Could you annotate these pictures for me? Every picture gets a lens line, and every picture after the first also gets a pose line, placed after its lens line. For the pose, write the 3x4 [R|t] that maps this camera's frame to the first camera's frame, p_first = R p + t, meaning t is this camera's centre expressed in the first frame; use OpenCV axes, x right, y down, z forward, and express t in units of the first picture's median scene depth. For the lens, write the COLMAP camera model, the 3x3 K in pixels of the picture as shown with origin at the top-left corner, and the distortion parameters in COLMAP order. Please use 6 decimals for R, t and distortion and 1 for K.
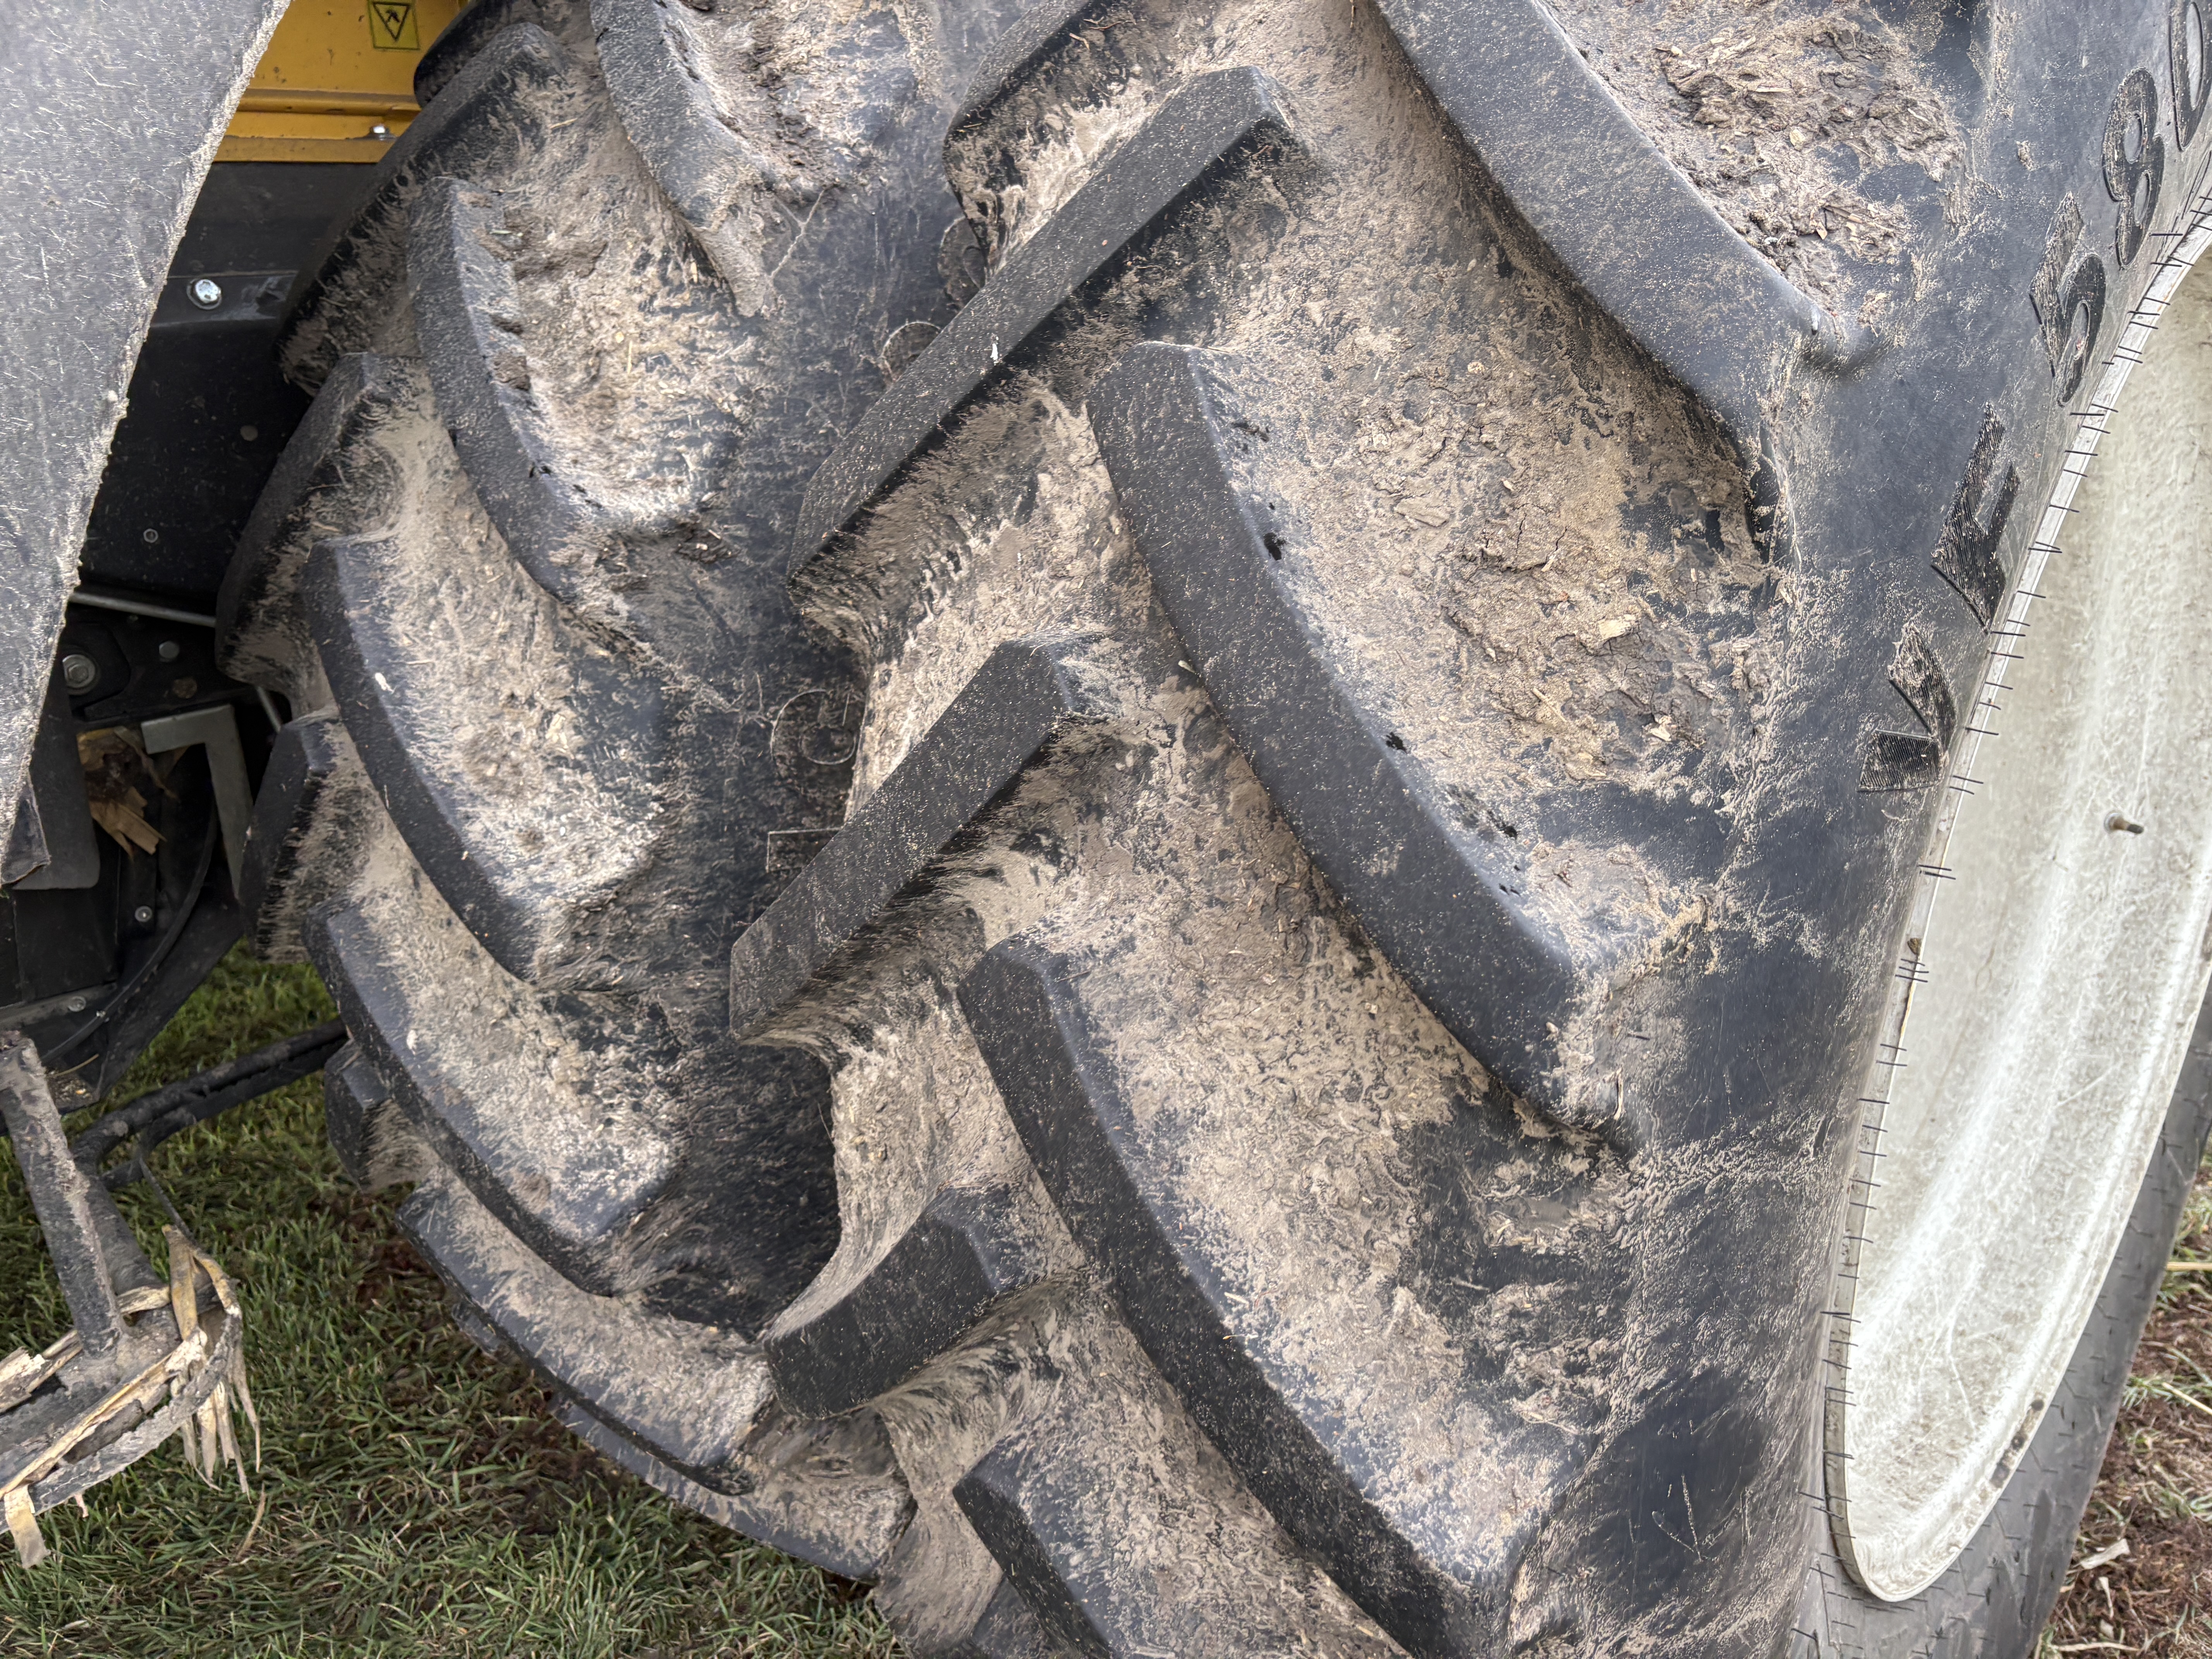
lens RADIAL K [[1655.3, 0, 1086.5], [0, 1655.3, 853.0], [0, 0, 1]] dist [0.037795, -0.044820]
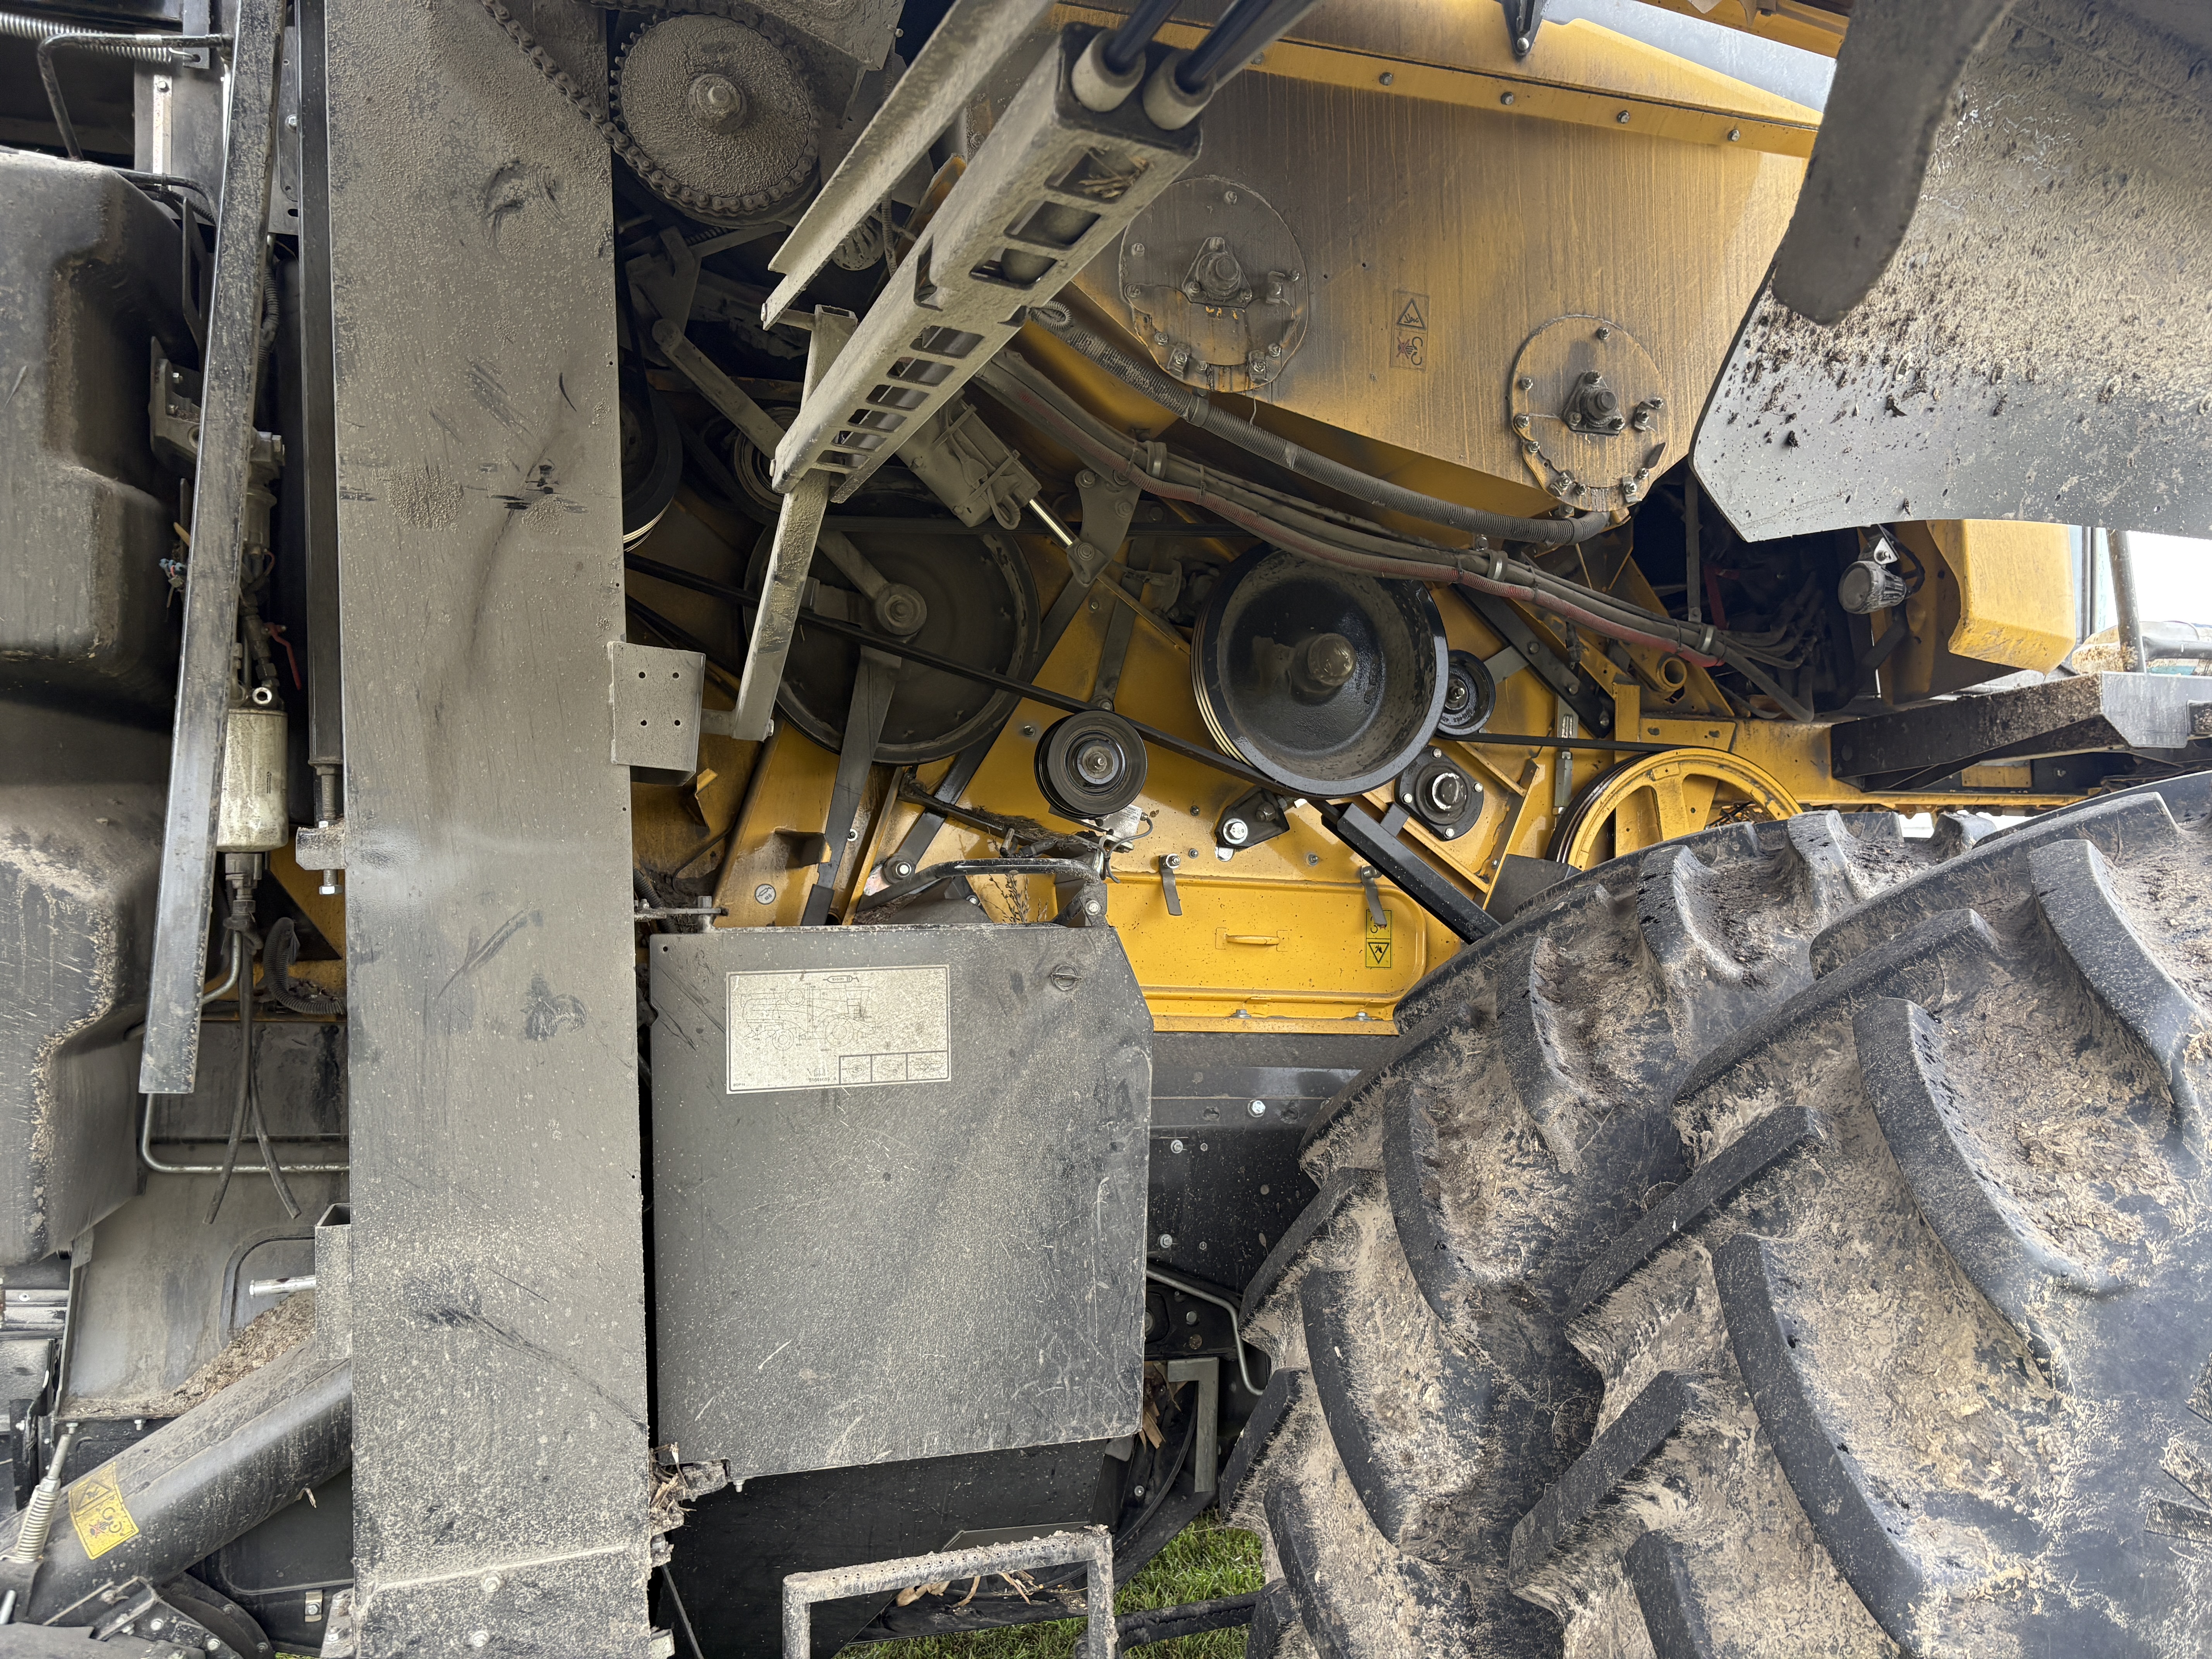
lens RADIAL K [[1655.3, 0, 1097.4], [0, 1655.3, 797.0], [0, 0, 1]] dist [0.037795, -0.044820]
pose [[0.878366, -0.004767, -0.477966, 0.272708], [-0.211339, 0.893028, -0.397288, 0.170417], [0.428730, 0.449977, 0.783397, -1.024454]]
